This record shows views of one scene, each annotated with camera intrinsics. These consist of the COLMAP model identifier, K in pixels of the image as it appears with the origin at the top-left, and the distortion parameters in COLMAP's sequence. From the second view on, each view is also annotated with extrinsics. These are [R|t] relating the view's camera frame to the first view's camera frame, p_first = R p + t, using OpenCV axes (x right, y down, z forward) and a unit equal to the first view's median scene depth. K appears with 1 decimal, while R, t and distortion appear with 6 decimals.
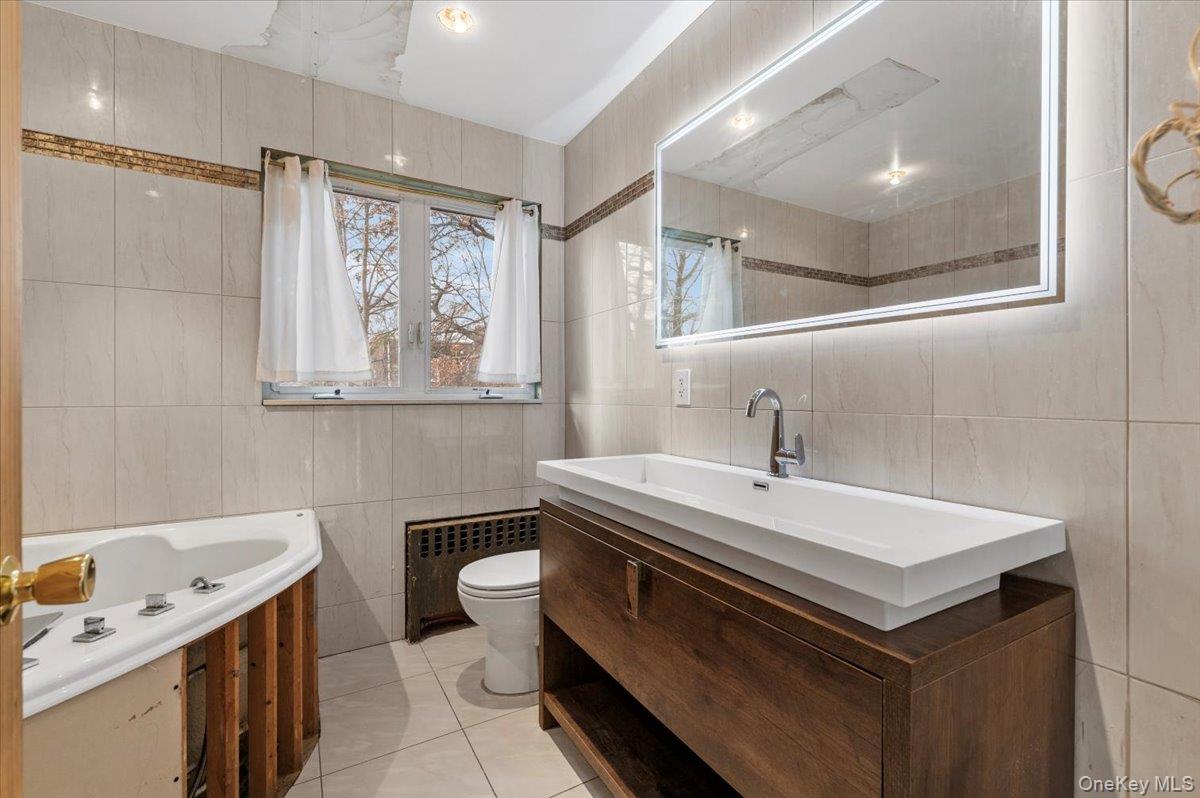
lens RADIAL K [[516.8, 0, 600.3], [0, 516.8, 399.1], [0, 0, 1]] dist [-0.000199, -0.000053]
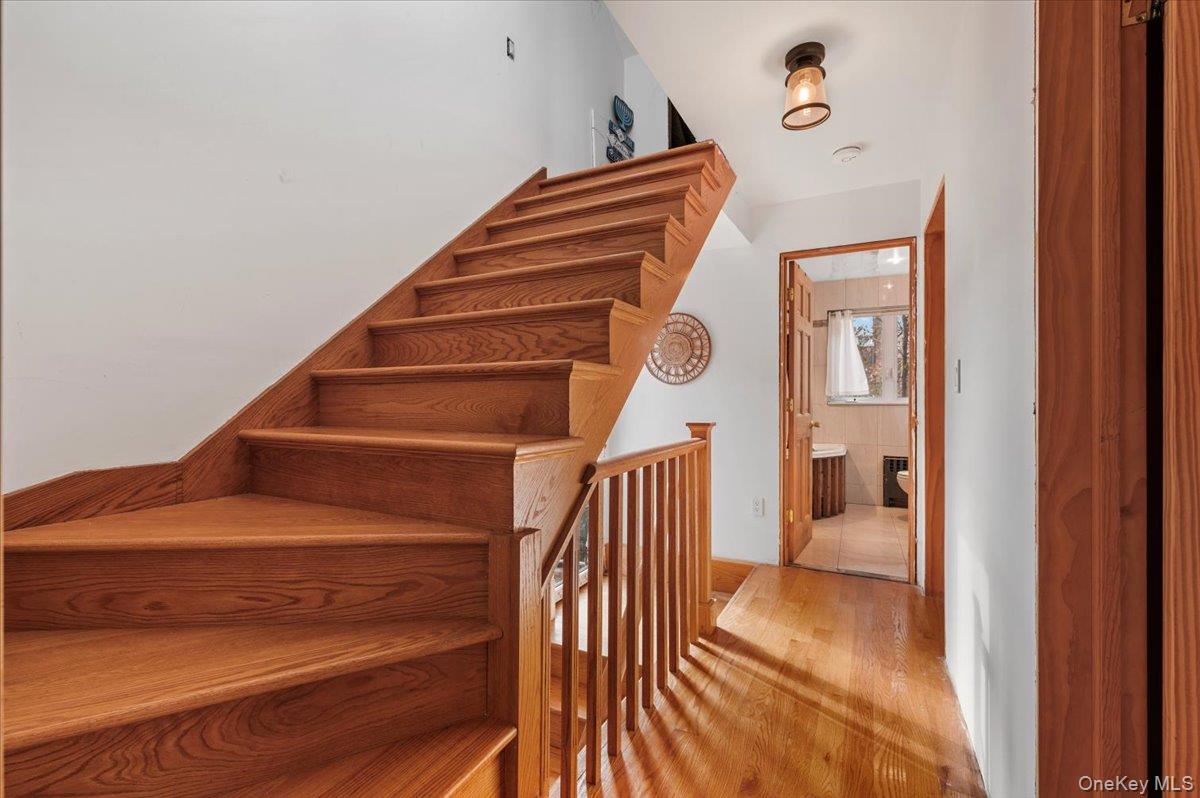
lens RADIAL K [[516.8, 0, 599.5], [0, 516.8, 398.0], [0, 0, 1]] dist [-0.000199, -0.000053]
pose [[0.545784, 0.001419, -0.837924, 0.966325], [-0.006856, 0.999973, -0.002772, -0.006730], [0.837898, 0.007258, 0.545779, -1.482917]]
